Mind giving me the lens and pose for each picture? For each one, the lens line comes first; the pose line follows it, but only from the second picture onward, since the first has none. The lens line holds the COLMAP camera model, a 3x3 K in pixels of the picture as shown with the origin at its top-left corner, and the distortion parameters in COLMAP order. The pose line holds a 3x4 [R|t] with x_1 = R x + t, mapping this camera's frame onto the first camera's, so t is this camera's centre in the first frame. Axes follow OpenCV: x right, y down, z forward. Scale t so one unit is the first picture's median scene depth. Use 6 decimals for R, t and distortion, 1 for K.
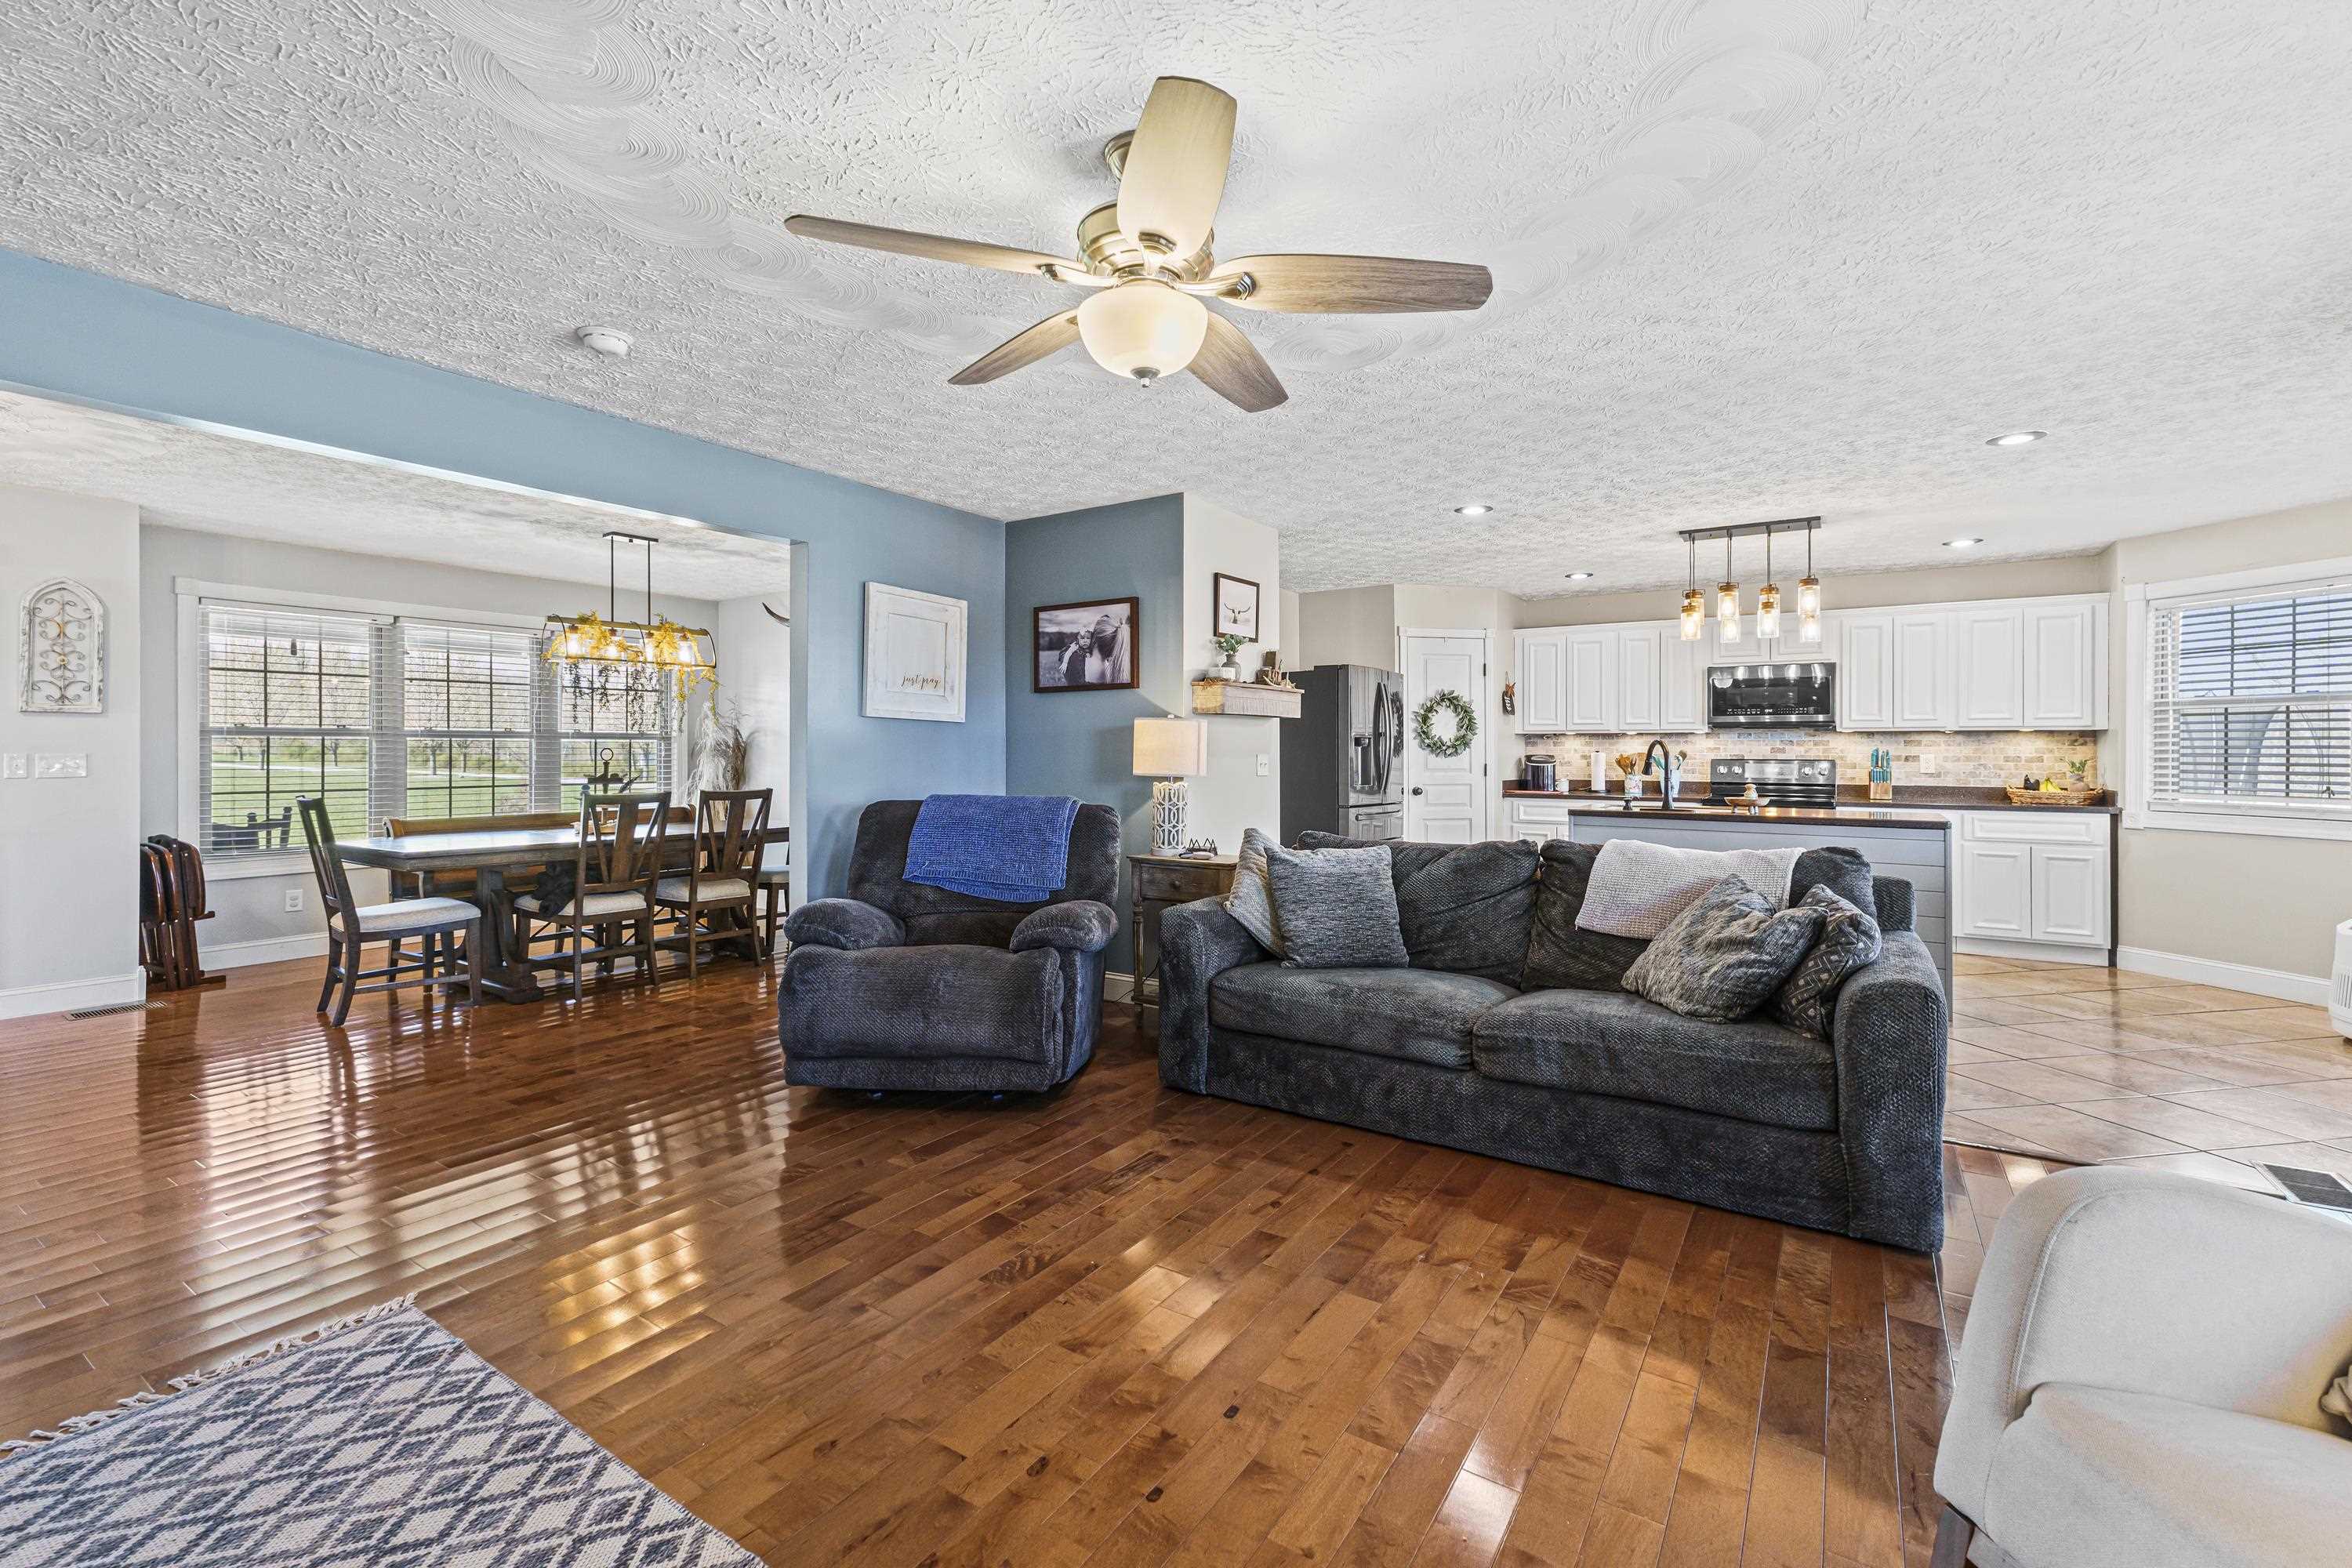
lens RADIAL K [[1003.3, 0, 1176.3], [0, 1003.3, 759.0], [0, 0, 1]] dist [0.003995, 0.000468]
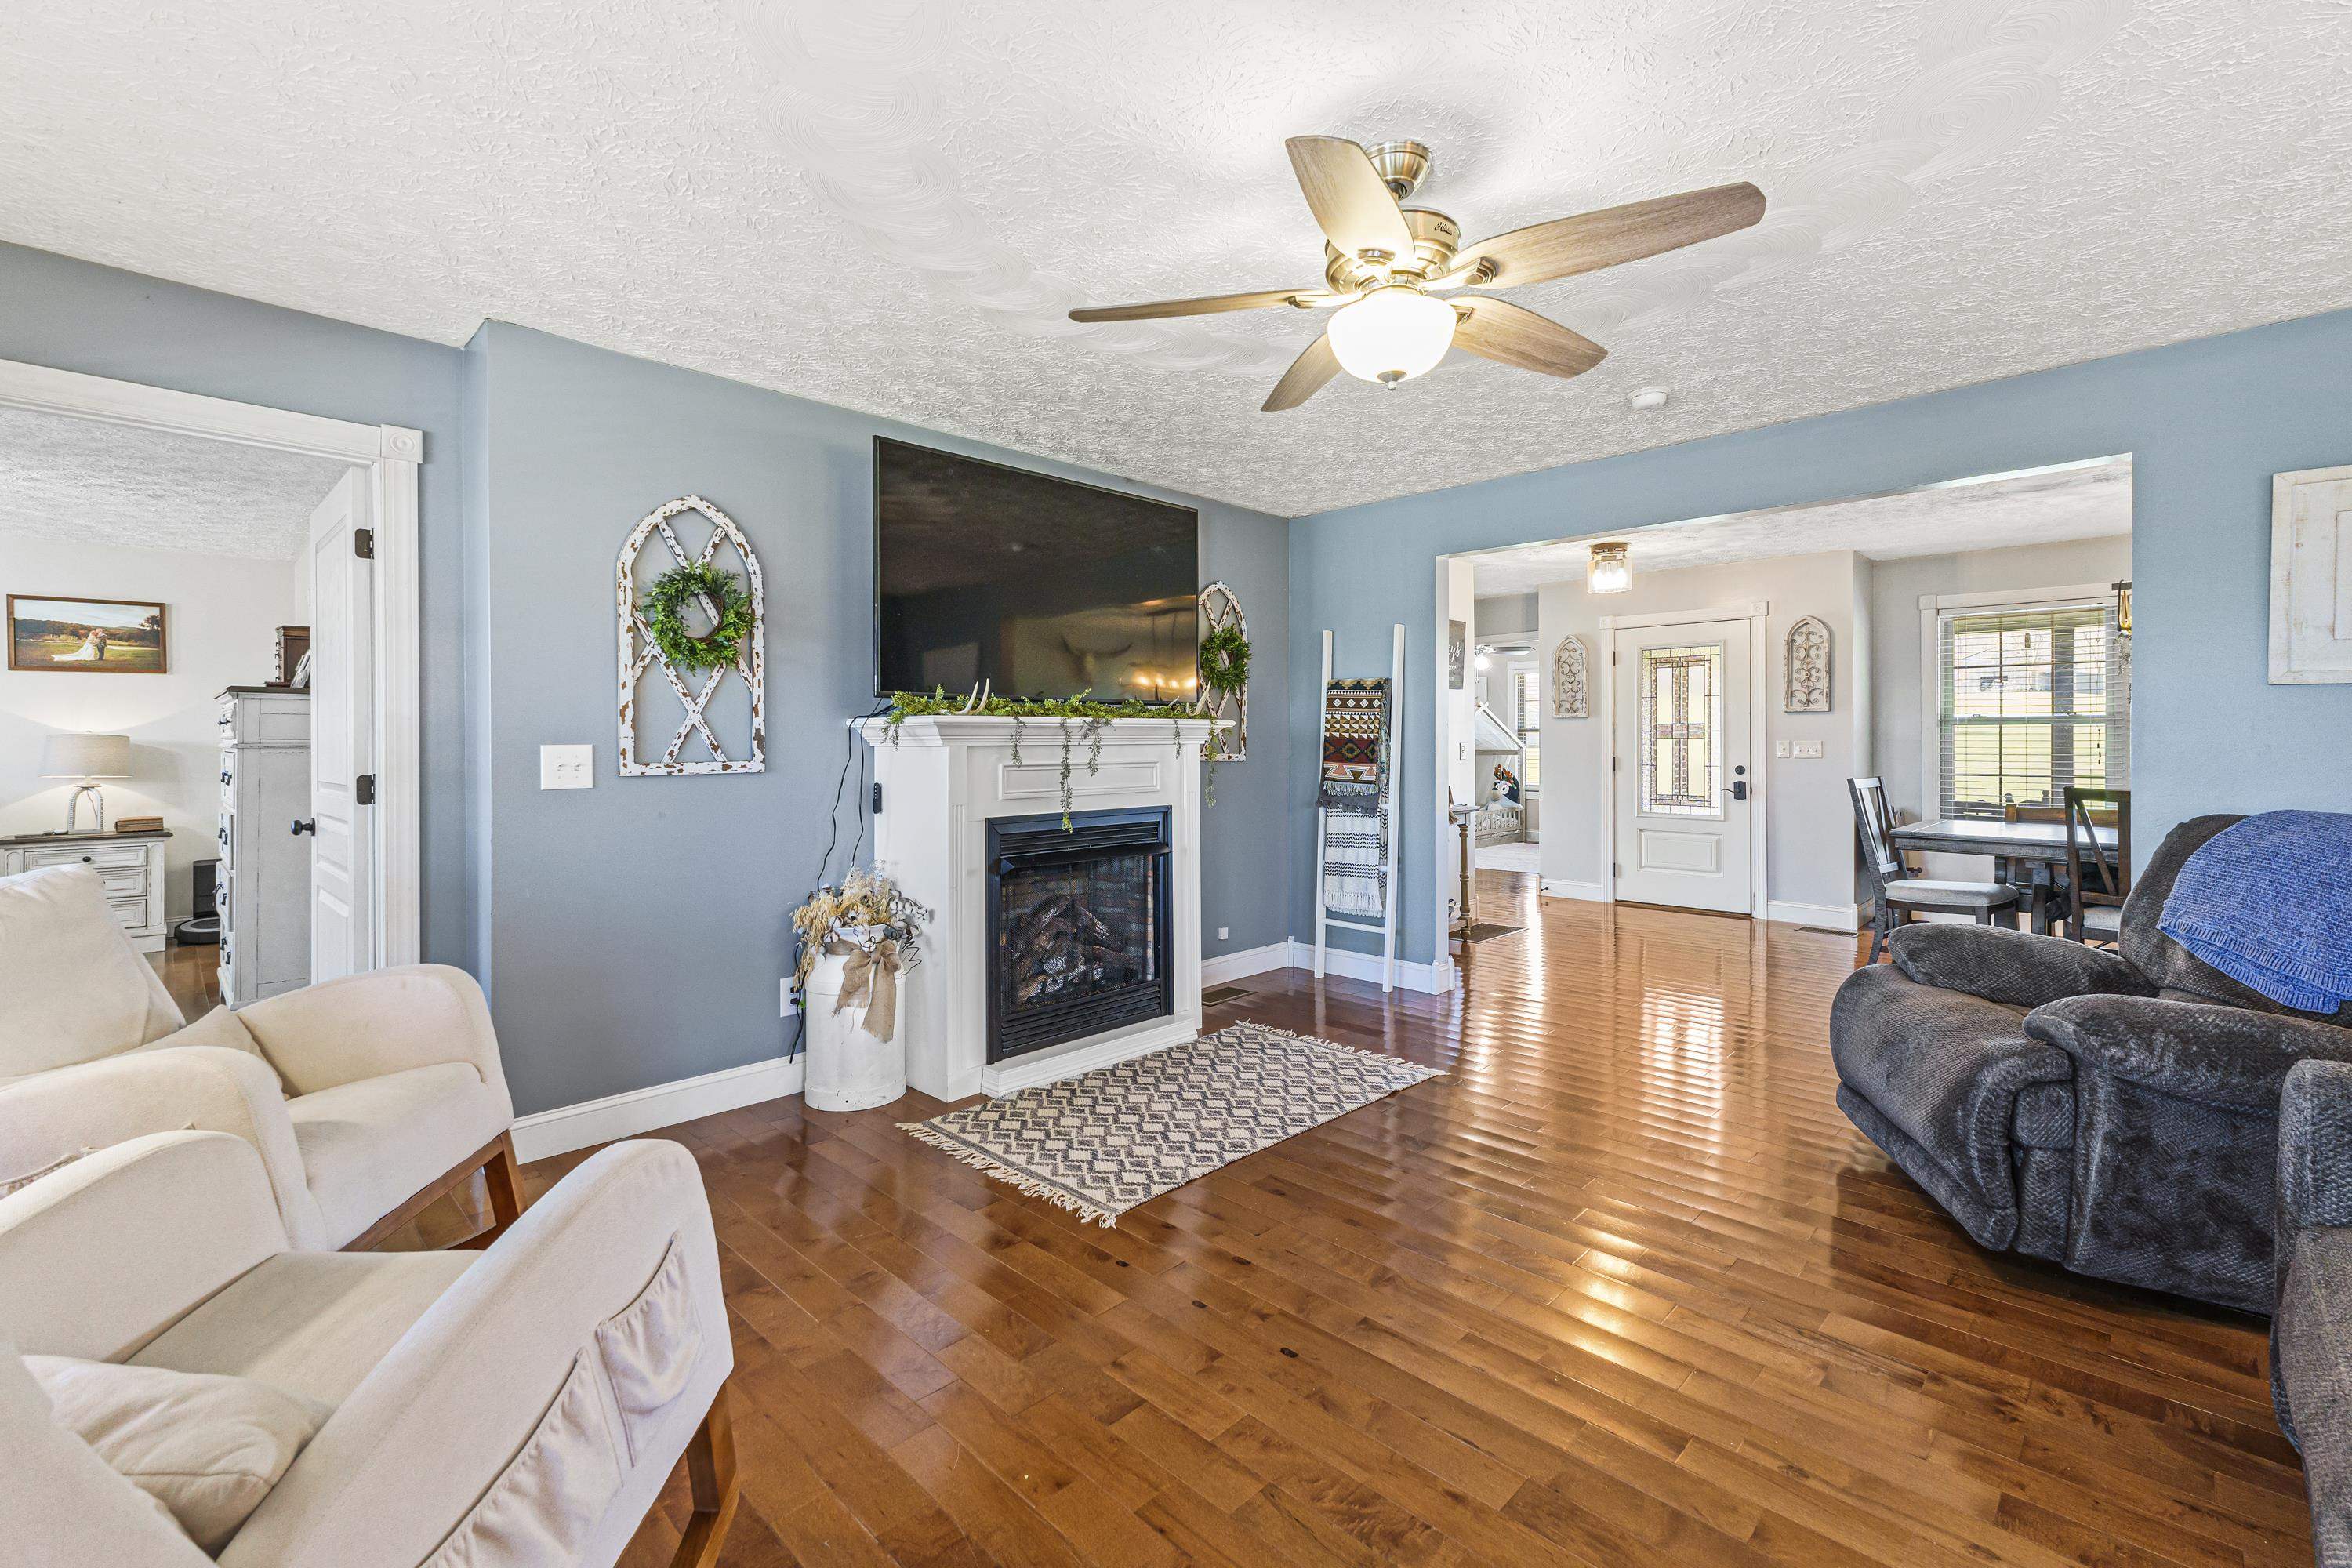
lens RADIAL K [[1006.8, 0, 1182.4], [0, 1006.8, 737.1], [0, 0, 1]] dist [-0.001883, -0.000127]
pose [[-0.191187, -0.004682, -0.981543, 0.425222], [-0.002321, 0.999988, -0.004318, -0.002621], [0.981551, 0.001453, -0.191195, 0.407405]]
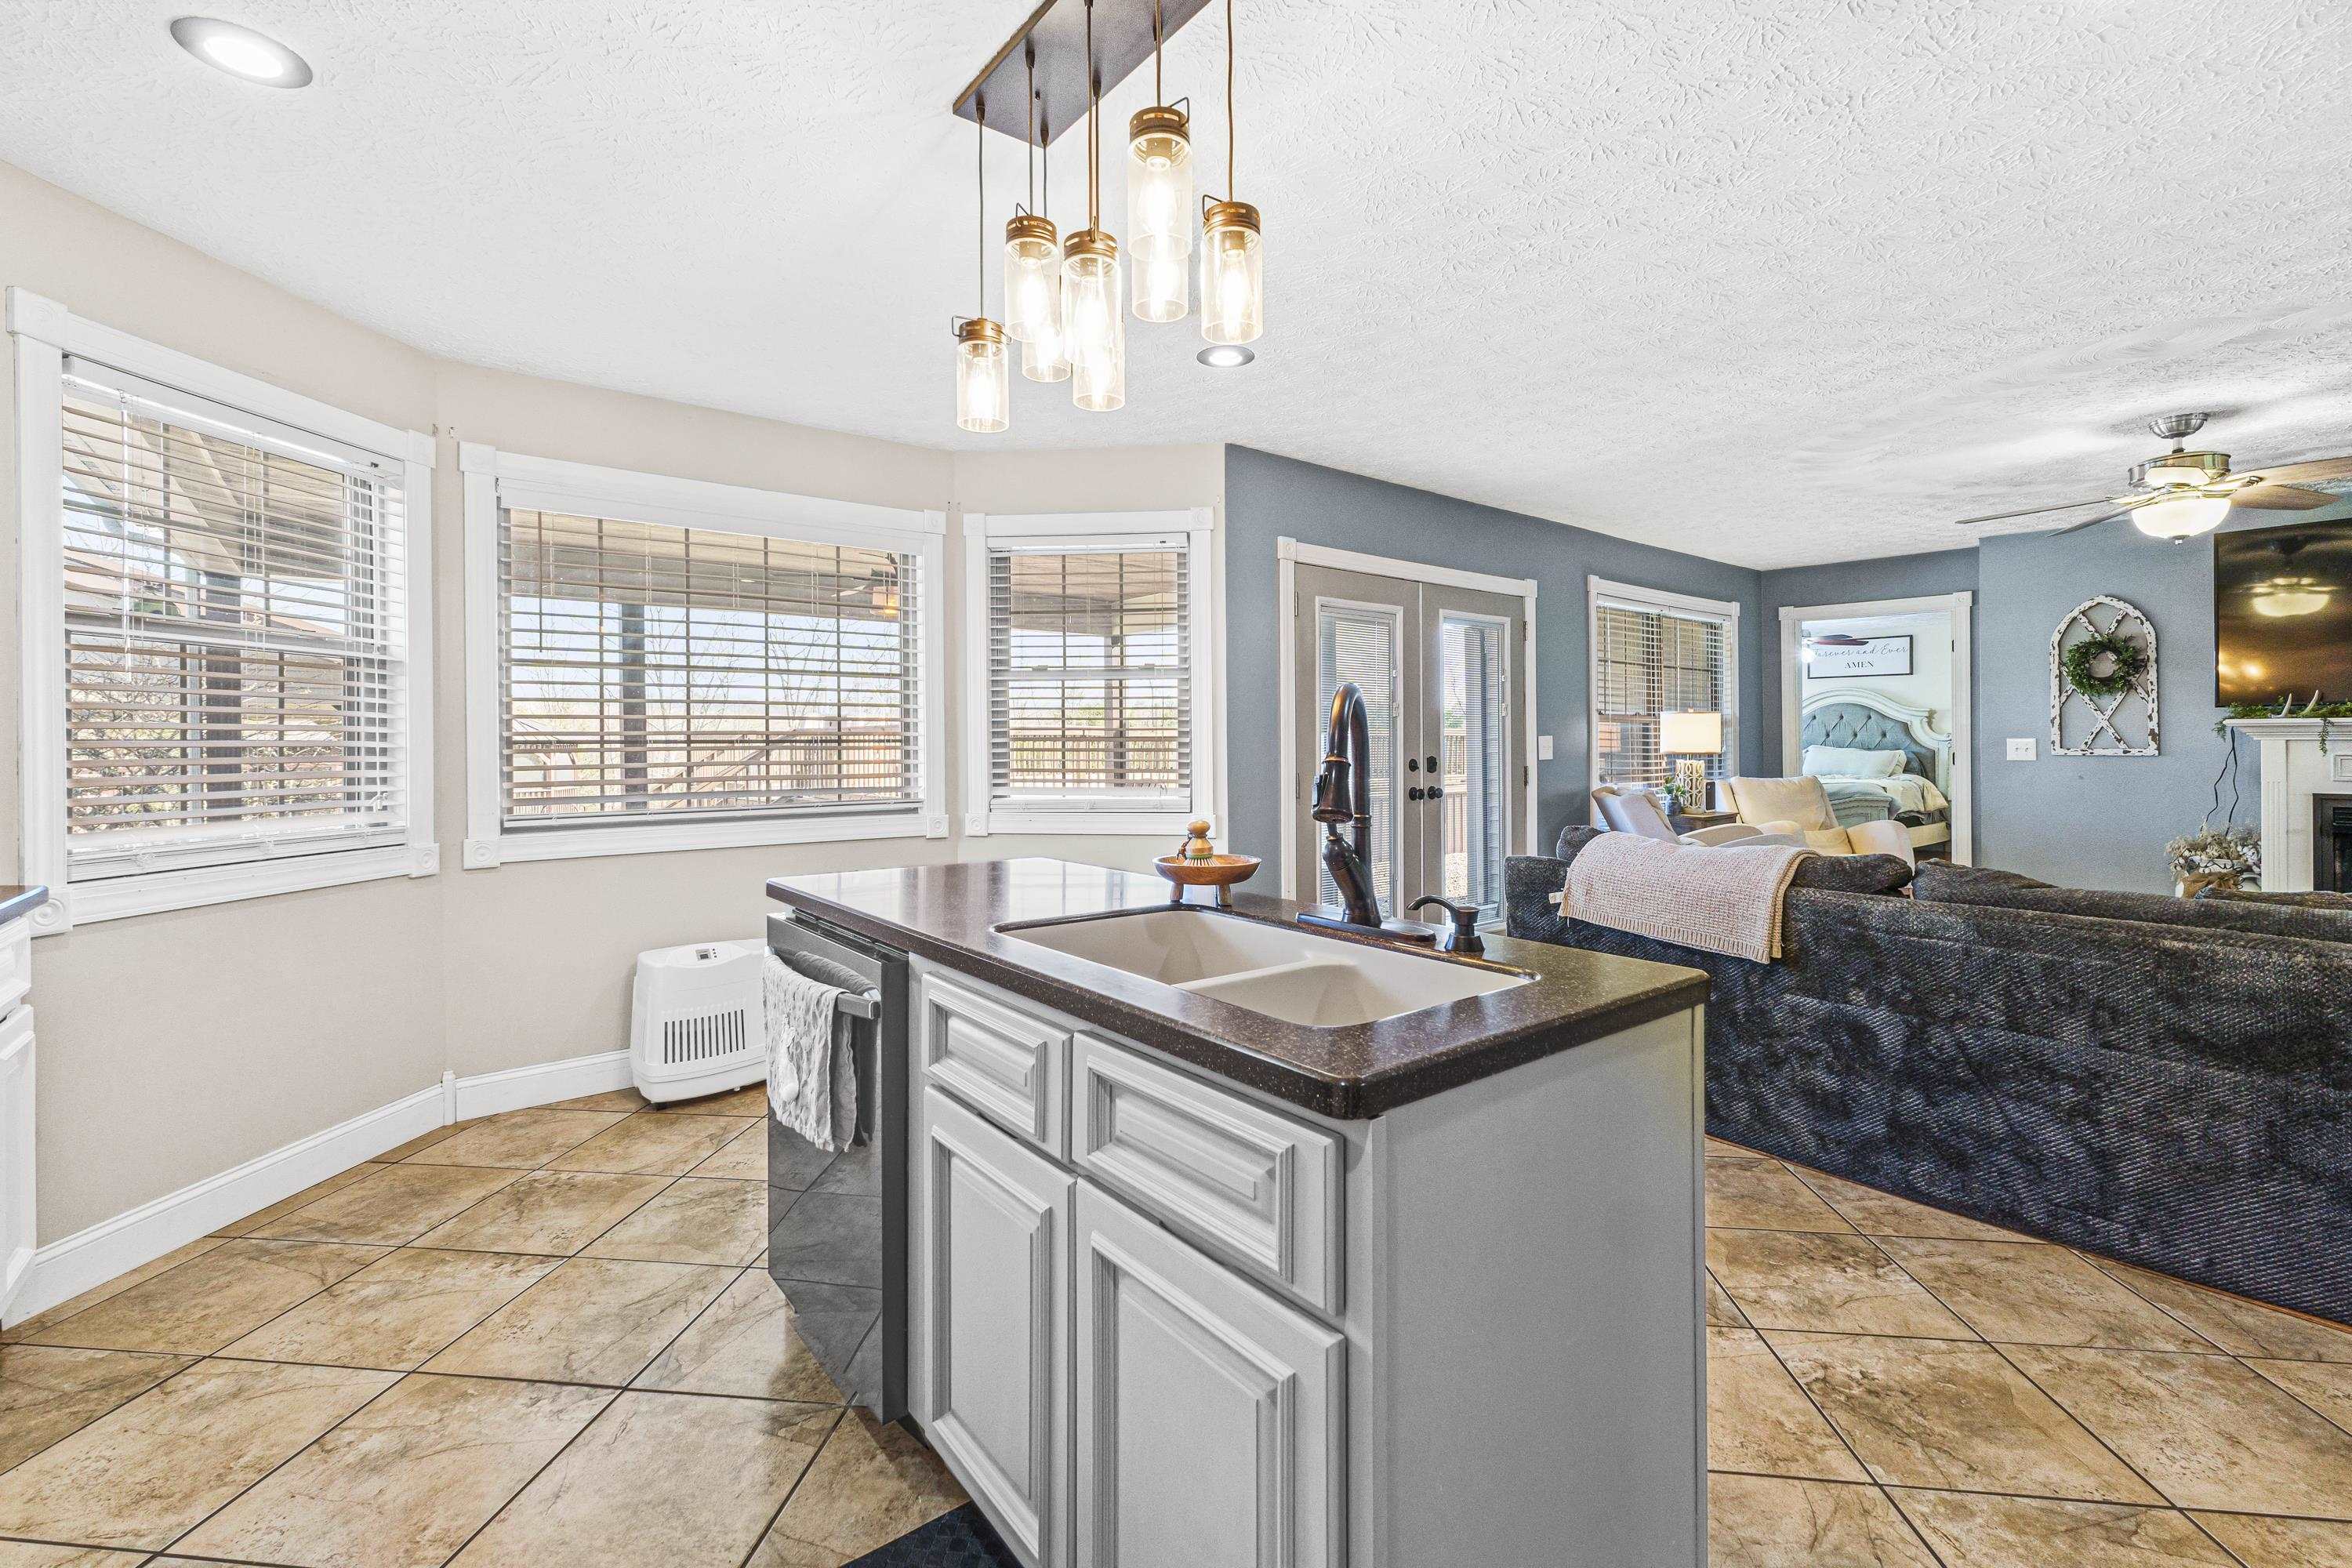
lens RADIAL K [[1019.7, 0, 1182.8], [0, 1019.7, 739.6], [0, 0, 1]] dist [-0.000722, 0.000159]
pose [[-0.950848, 0.002765, 0.309645, 0.475992], [0.003469, 0.999992, 0.001724, -0.004150], [-0.309638, 0.002713, -0.950851, 1.402683]]
